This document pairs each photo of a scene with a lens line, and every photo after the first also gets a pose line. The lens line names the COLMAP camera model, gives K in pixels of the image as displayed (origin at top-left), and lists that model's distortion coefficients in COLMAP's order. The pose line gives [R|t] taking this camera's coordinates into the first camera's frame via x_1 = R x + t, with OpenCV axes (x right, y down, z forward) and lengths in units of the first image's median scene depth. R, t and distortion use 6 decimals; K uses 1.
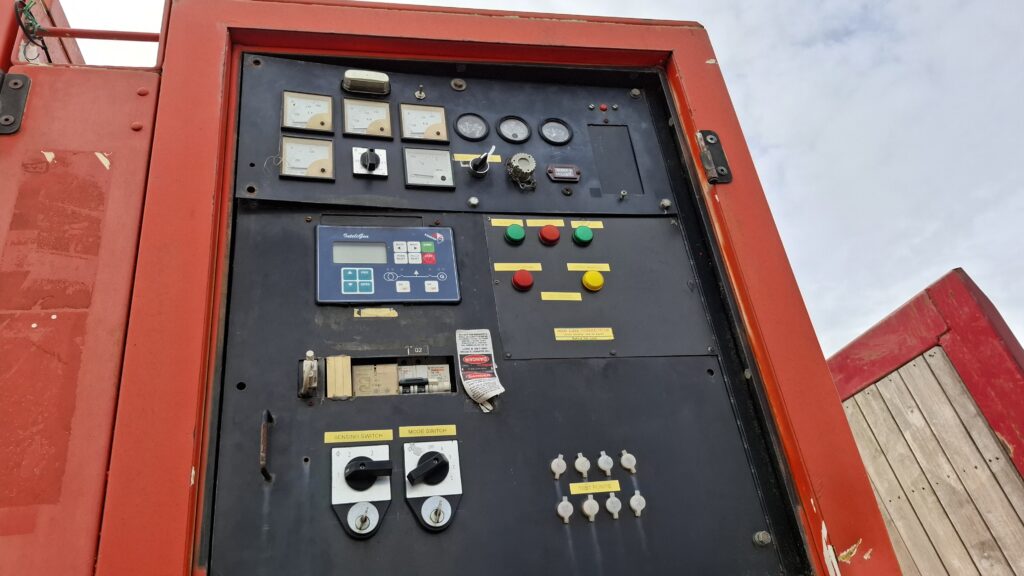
lens RADIAL K [[701.9, 0, 512.0], [0, 701.9, 288.0], [0, 0, 1]] dist [0.005282, 0.001631]
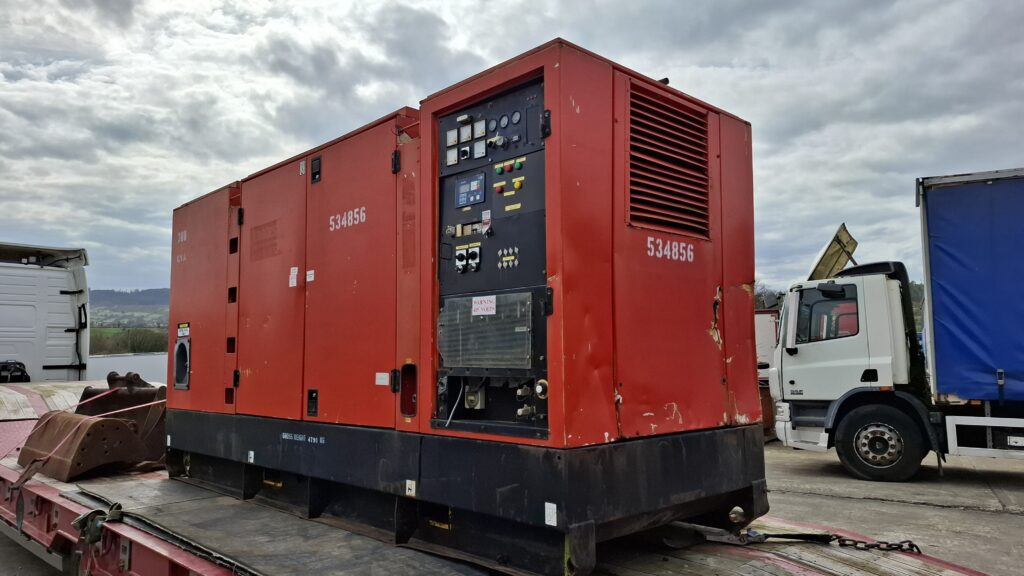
lens RADIAL K [[701.9, 0, 512.0], [0, 701.9, 288.0], [0, 0, 1]] dist [0.005282, 0.001631]
pose [[0.548156, 0.034989, -0.835644, 2.629051], [0.355005, 0.894922, 0.270343, -0.437197], [0.757295, -0.444848, 0.478135, -0.578687]]
